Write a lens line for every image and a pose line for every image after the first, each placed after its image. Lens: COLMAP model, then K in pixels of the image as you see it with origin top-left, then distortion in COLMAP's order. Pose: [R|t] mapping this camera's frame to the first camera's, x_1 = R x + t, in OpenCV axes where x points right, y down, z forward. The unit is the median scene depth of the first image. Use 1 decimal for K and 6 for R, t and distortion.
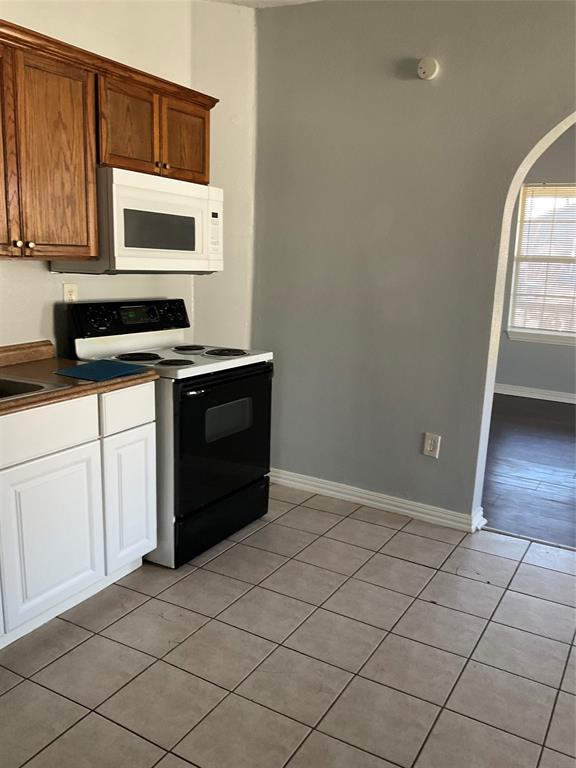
lens RADIAL K [[630.3, 0, 286.3], [0, 630.3, 377.0], [0, 0, 1]] dist [0.036852, -0.029343]
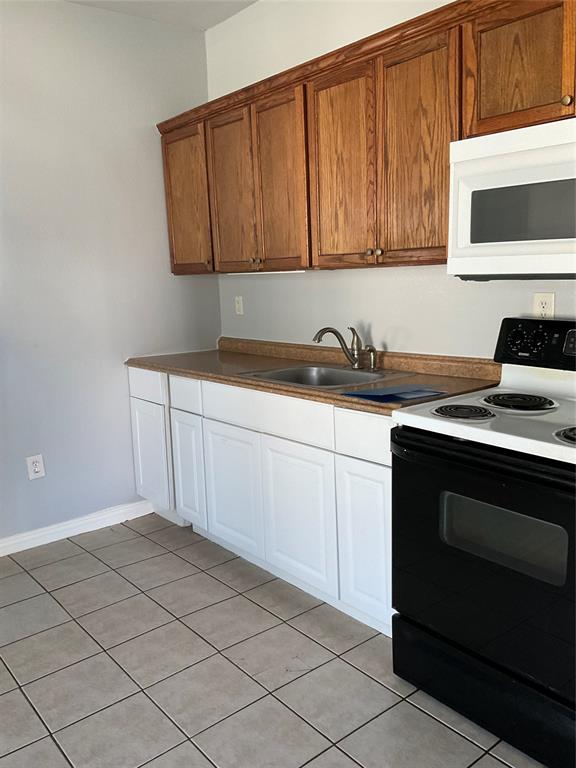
lens RADIAL K [[630.3, 0, 286.6], [0, 630.3, 387.3], [0, 0, 1]] dist [0.036852, -0.029343]
pose [[-0.322613, 0.154786, -0.933789, 0.572117], [-0.152831, 0.965075, 0.212773, -0.180248], [0.934111, 0.211355, -0.287689, 1.124872]]
